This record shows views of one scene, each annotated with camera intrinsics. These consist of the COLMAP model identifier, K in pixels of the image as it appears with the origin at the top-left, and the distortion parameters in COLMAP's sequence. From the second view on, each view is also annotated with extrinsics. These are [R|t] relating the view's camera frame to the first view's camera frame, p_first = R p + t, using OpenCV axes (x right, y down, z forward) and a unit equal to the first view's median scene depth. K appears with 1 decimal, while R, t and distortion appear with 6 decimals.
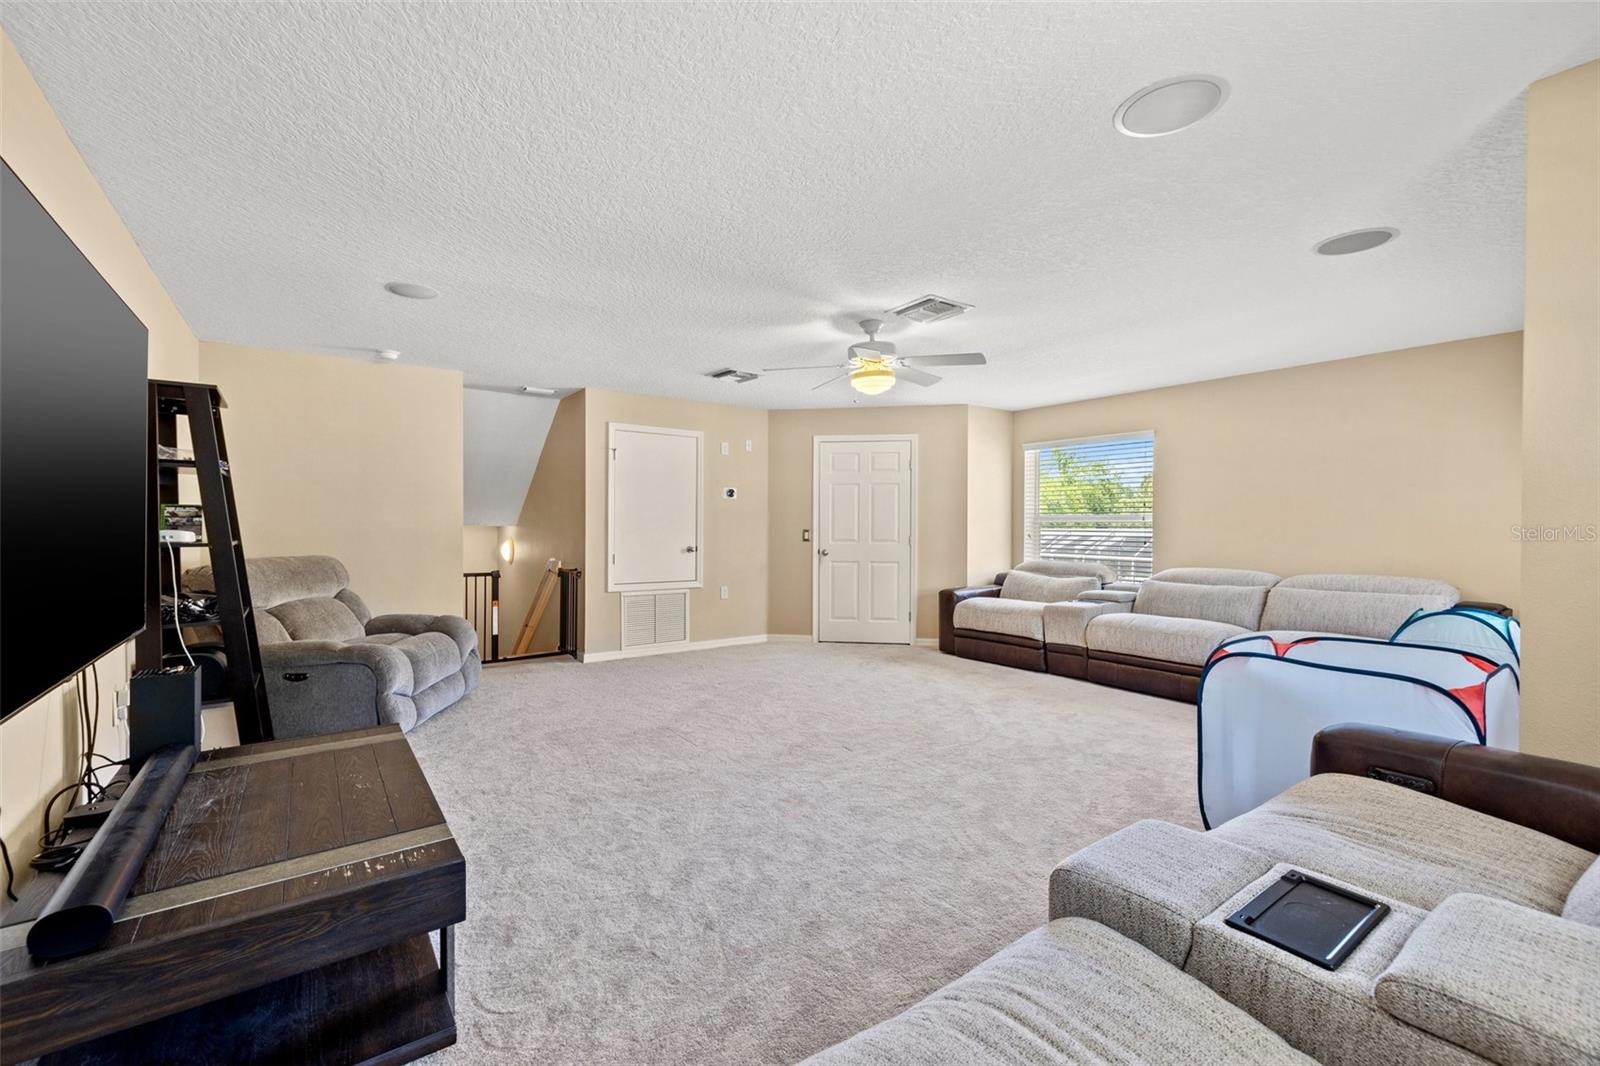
lens RADIAL K [[674.0, 0, 800.0], [0, 674.0, 533.0], [0, 0, 1]] dist [0.002531, 0.000281]
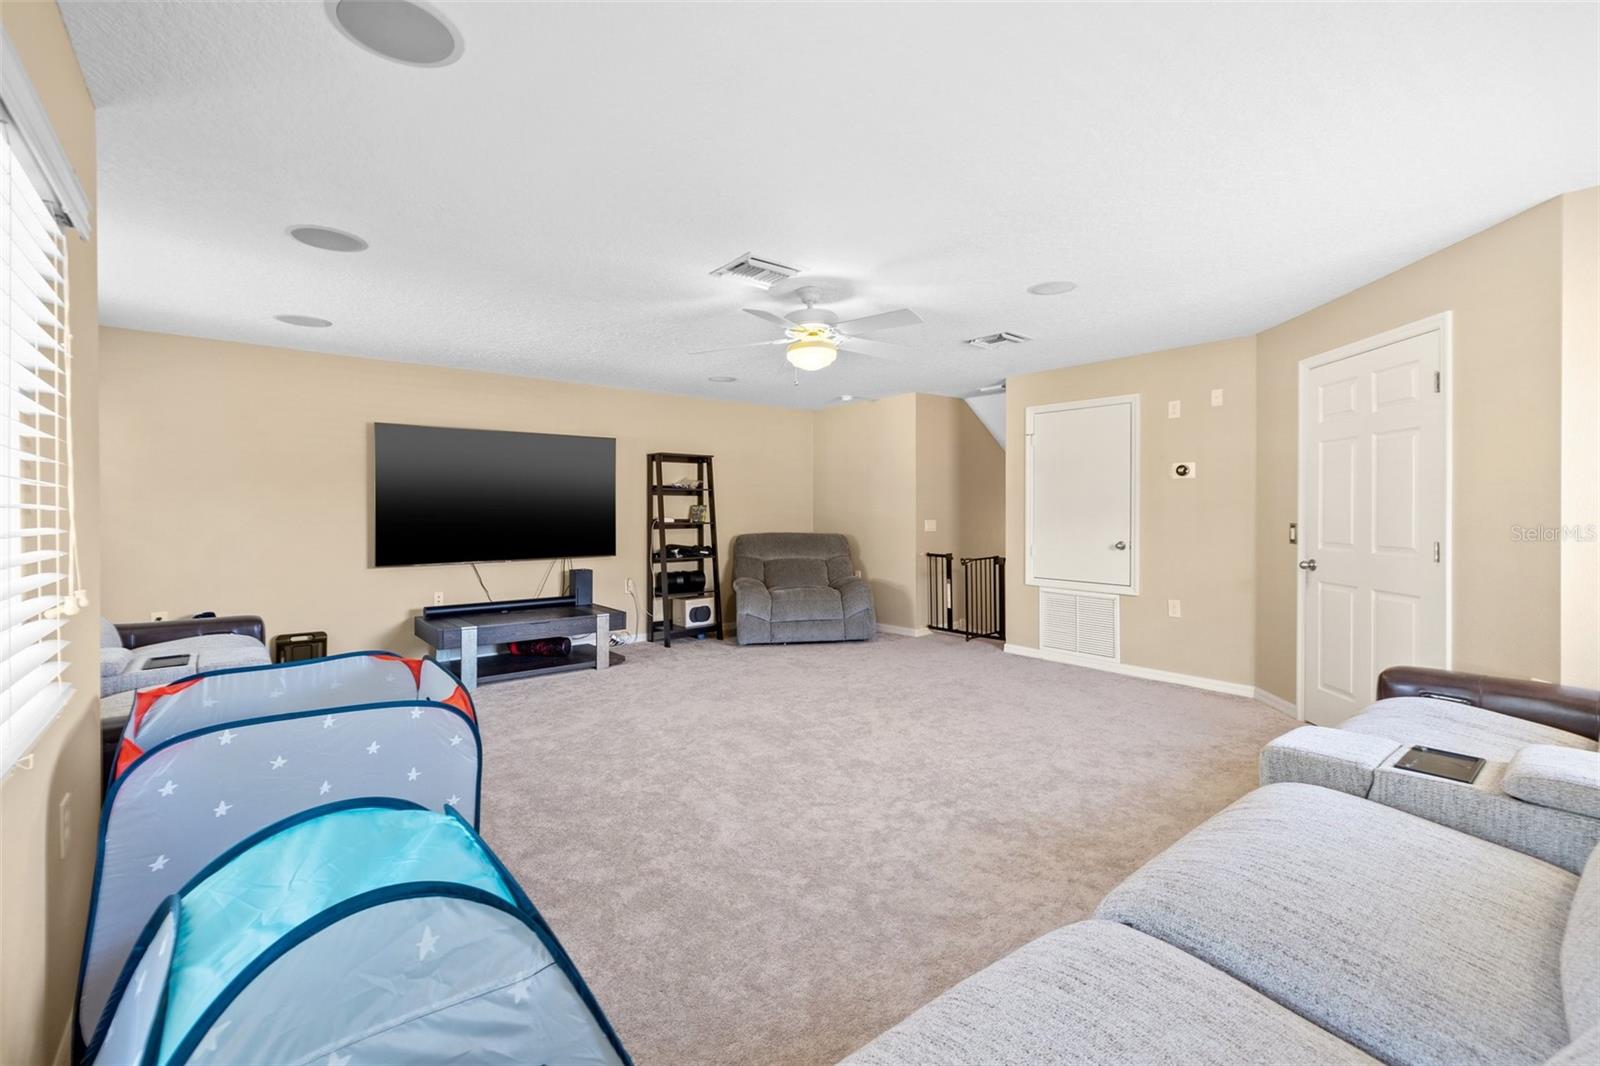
lens RADIAL K [[688.6, 0, 800.2], [0, 688.6, 512.9], [0, 0, 1]] dist [0.000776, 0.000072]
pose [[0.056957, 0.004263, -0.998368, 0.689545], [-0.008080, 0.999960, 0.003809, -0.015960], [0.998344, 0.007849, 0.056989, 0.637434]]
